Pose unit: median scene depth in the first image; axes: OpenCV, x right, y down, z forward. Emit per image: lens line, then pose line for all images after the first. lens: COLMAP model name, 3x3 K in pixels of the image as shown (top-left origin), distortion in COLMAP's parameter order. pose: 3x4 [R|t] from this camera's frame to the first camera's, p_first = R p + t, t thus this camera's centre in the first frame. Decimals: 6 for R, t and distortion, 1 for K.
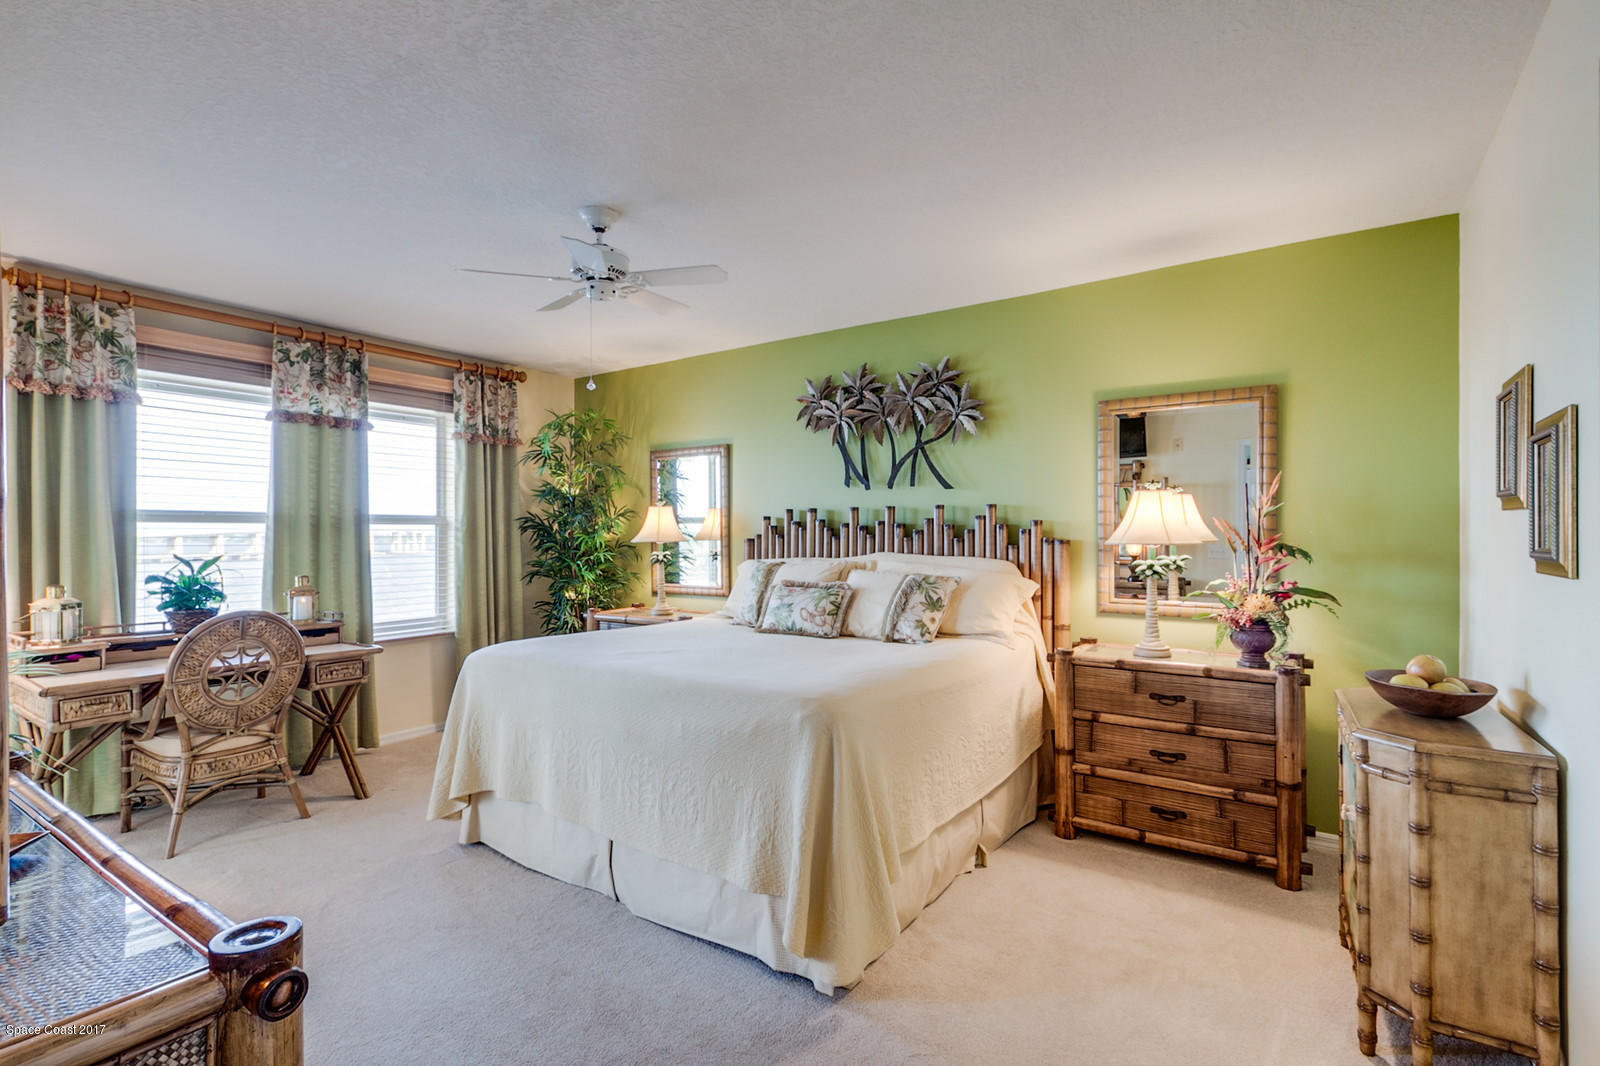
lens RADIAL K [[745.0, 0, 800.5], [0, 745.0, 541.4], [0, 0, 1]] dist [0.002275, 0.000864]
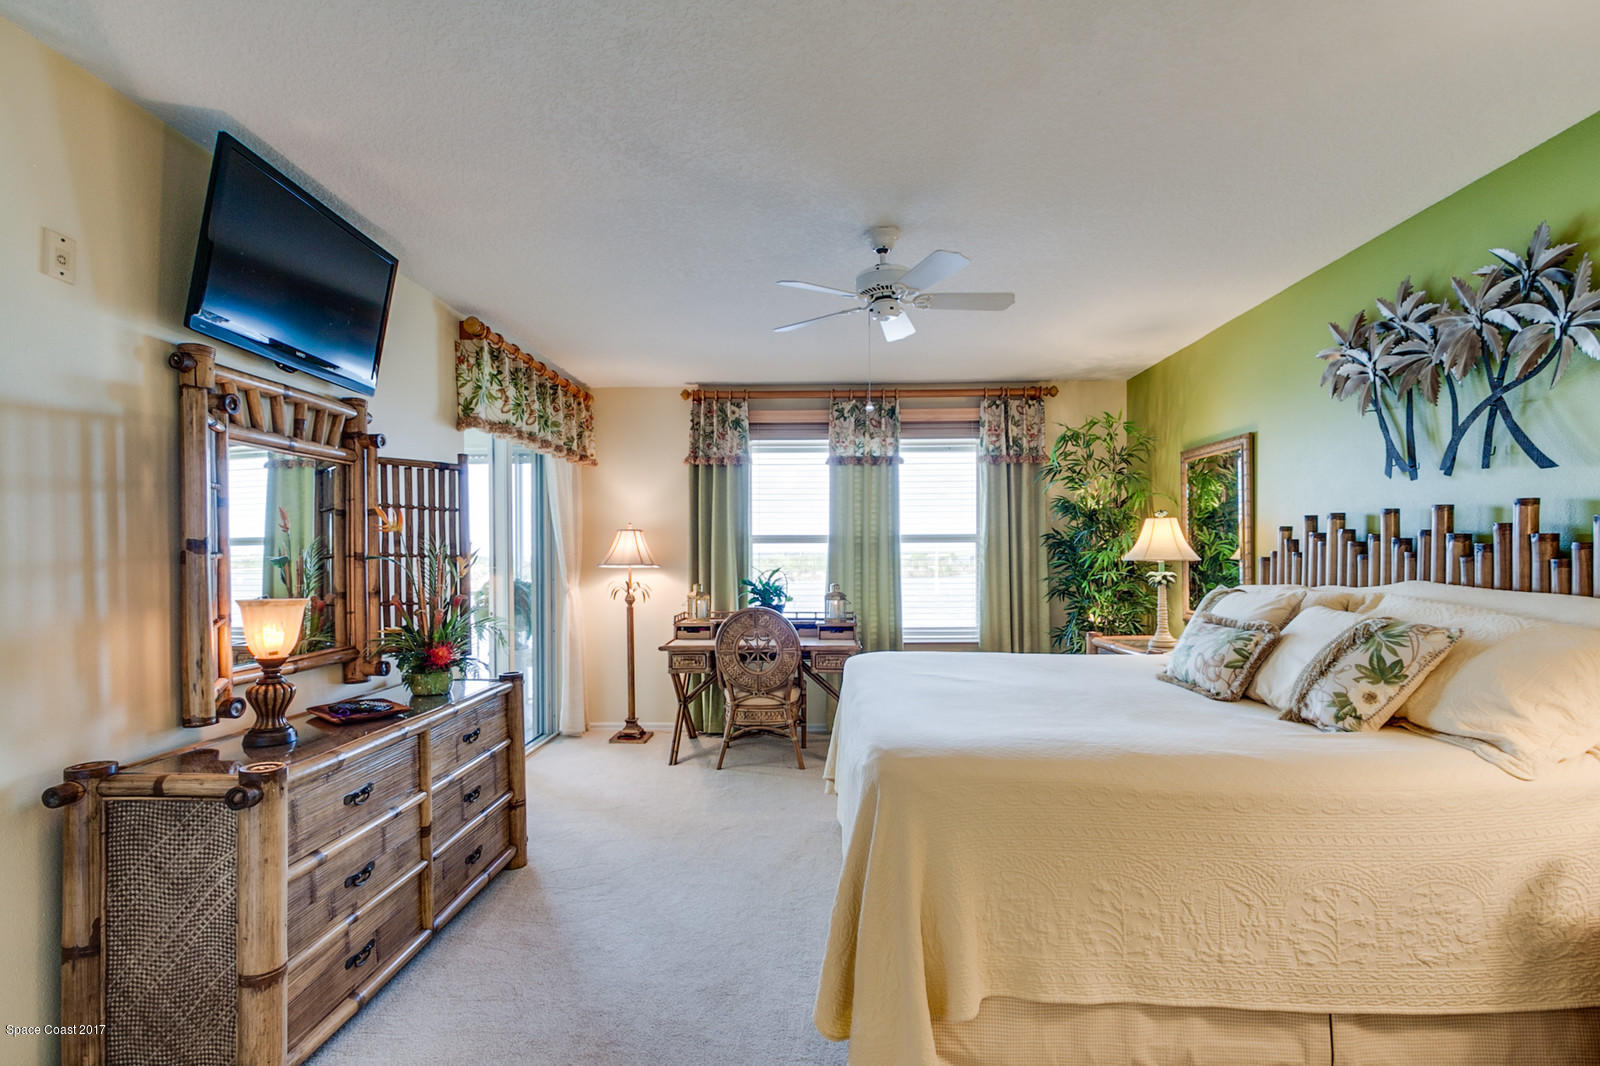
lens RADIAL K [[735.1, 0, 794.8], [0, 735.1, 564.0], [0, 0, 1]] dist [0.000044, -0.000122]
pose [[0.544157, 0.013595, -0.838873, 0.341516], [-0.004964, 0.999903, 0.012985, -0.004584], [0.838968, -0.002901, 0.544172, 0.244161]]
